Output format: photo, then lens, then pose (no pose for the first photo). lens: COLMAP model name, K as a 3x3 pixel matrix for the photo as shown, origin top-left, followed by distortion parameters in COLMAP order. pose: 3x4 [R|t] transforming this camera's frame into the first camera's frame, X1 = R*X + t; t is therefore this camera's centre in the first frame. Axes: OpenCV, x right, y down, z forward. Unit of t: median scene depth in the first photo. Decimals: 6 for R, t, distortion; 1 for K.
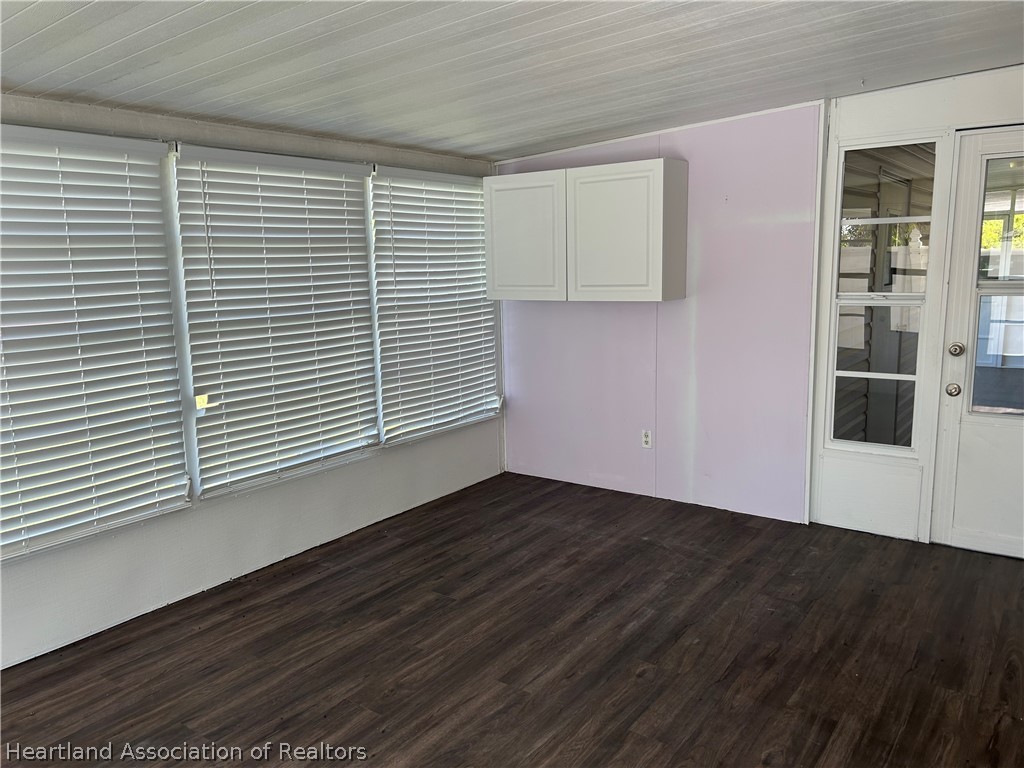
lens RADIAL K [[769.1, 0, 504.6], [0, 769.1, 378.0], [0, 0, 1]] dist [0.074027, -0.077743]
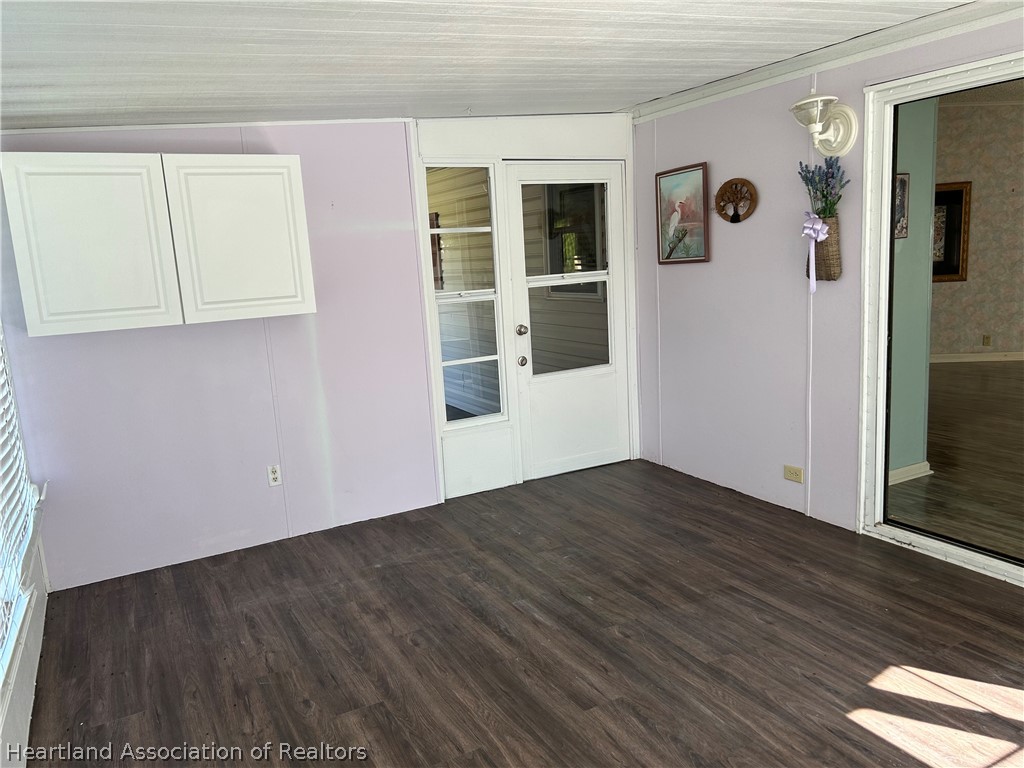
lens RADIAL K [[769.1, 0, 511.2], [0, 769.1, 387.5], [0, 0, 1]] dist [0.074027, -0.077743]
pose [[0.430322, -0.162504, 0.887928, -0.579106], [0.184738, 0.978696, 0.089585, -0.059267], [-0.883569, 0.125484, 0.451175, 0.446245]]
